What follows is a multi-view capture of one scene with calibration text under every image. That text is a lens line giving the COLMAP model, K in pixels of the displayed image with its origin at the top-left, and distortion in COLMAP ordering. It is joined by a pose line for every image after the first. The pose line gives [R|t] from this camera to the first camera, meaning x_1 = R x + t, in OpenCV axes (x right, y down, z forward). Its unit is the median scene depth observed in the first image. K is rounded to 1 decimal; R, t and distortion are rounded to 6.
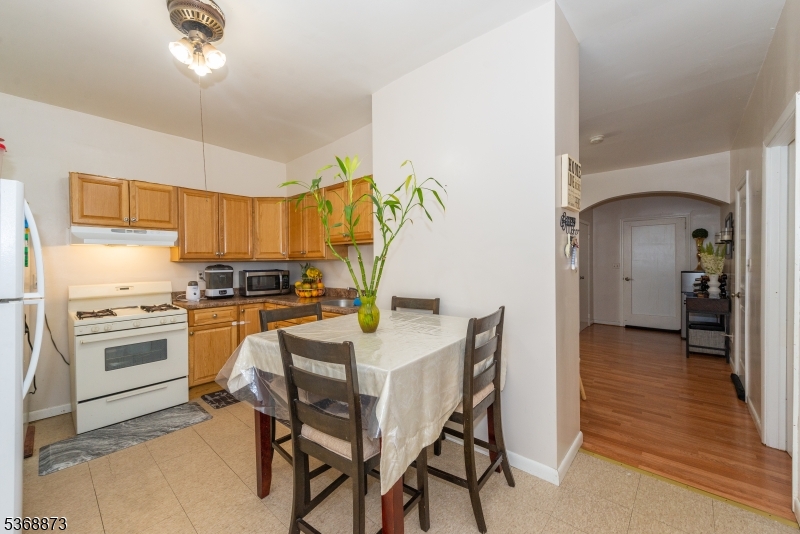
lens RADIAL K [[318.7, 0, 398.8], [0, 318.7, 263.6], [0, 0, 1]] dist [-0.000163, -0.000427]
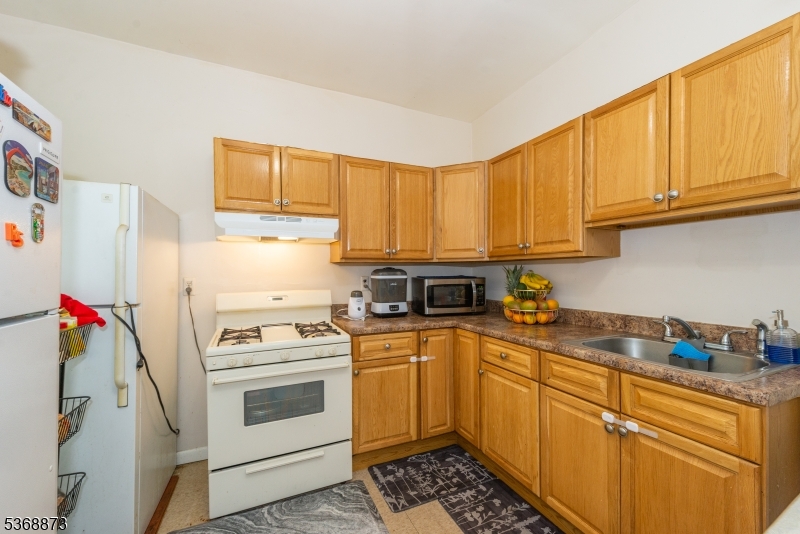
lens RADIAL K [[311.5, 0, 413.0], [0, 311.5, 272.3], [0, 0, 1]] dist [0.000236, -0.000193]
pose [[0.932727, 0.004929, -0.360550, -0.292313], [-0.004825, 0.999988, 0.001191, 0.013531], [0.360552, 0.000629, 0.932739, 0.417339]]
